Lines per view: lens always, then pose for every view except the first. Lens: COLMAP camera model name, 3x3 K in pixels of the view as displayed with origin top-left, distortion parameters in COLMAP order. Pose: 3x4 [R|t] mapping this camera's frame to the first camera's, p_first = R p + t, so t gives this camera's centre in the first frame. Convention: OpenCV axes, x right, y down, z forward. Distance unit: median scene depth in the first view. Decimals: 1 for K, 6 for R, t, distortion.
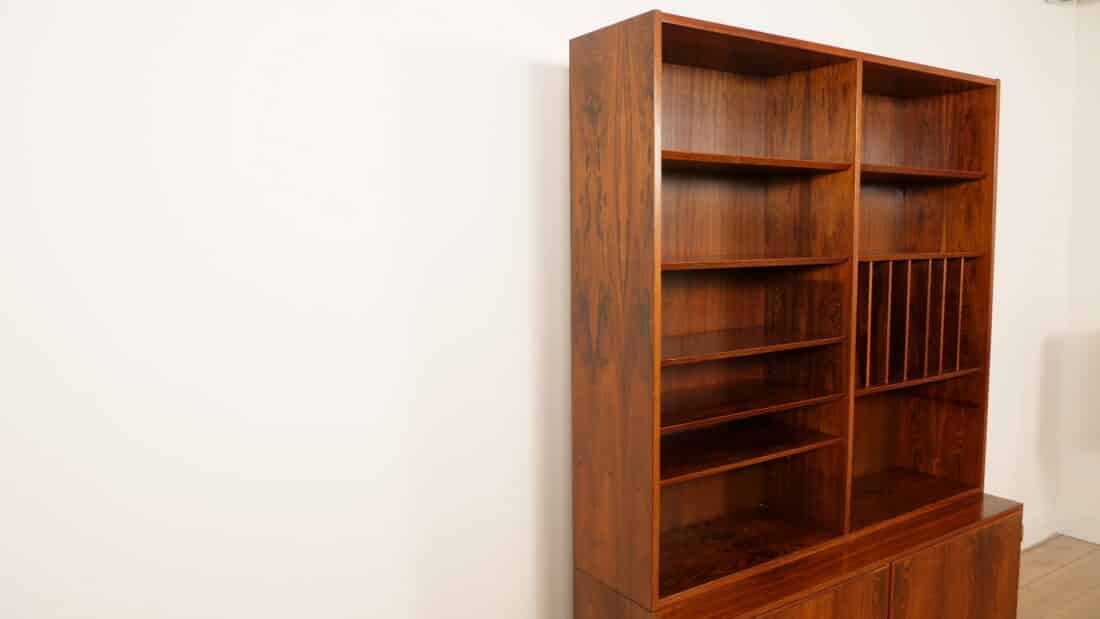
lens RADIAL K [[792.9, 0, 550.0], [0, 792.9, 309.5], [0, 0, 1]] dist [-0.045252, -0.005245]
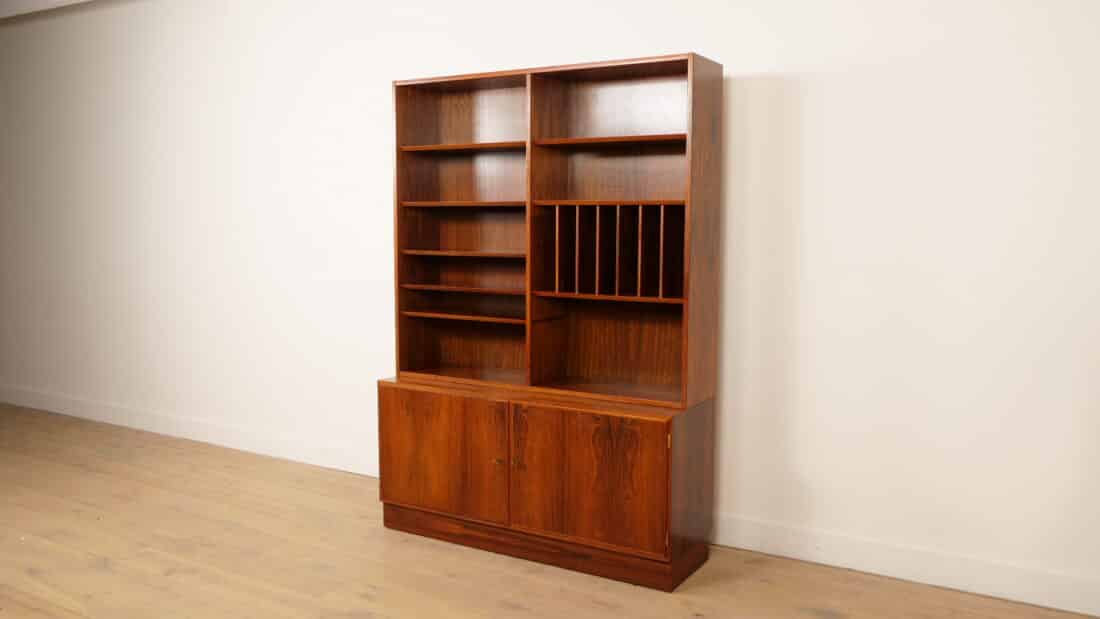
lens RADIAL K [[916.2, 0, 550.0], [0, 916.2, 309.5], [0, 0, 1]] dist [-0.028875, 0.002411]
pose [[0.441107, 0.100181, -0.891845, 1.889331], [-0.095178, 0.993368, 0.064510, 0.021070], [0.892393, 0.056428, 0.447717, 0.231789]]
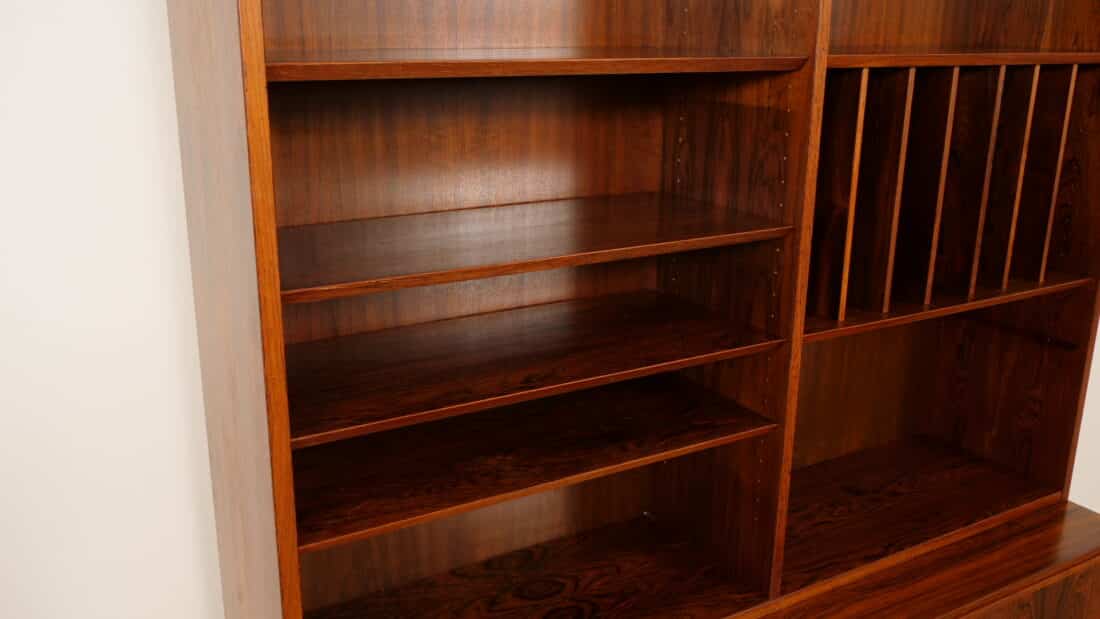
lens RADIAL K [[993.1, 0, 550.0], [0, 993.1, 309.5], [0, 0, 1]] dist [-0.030567, 0.010844]
pose [[0.998866, 0.032173, -0.035083, 0.236497], [-0.024827, 0.980940, 0.192720, -0.027542], [0.040615, -0.191631, 0.980626, 0.366228]]
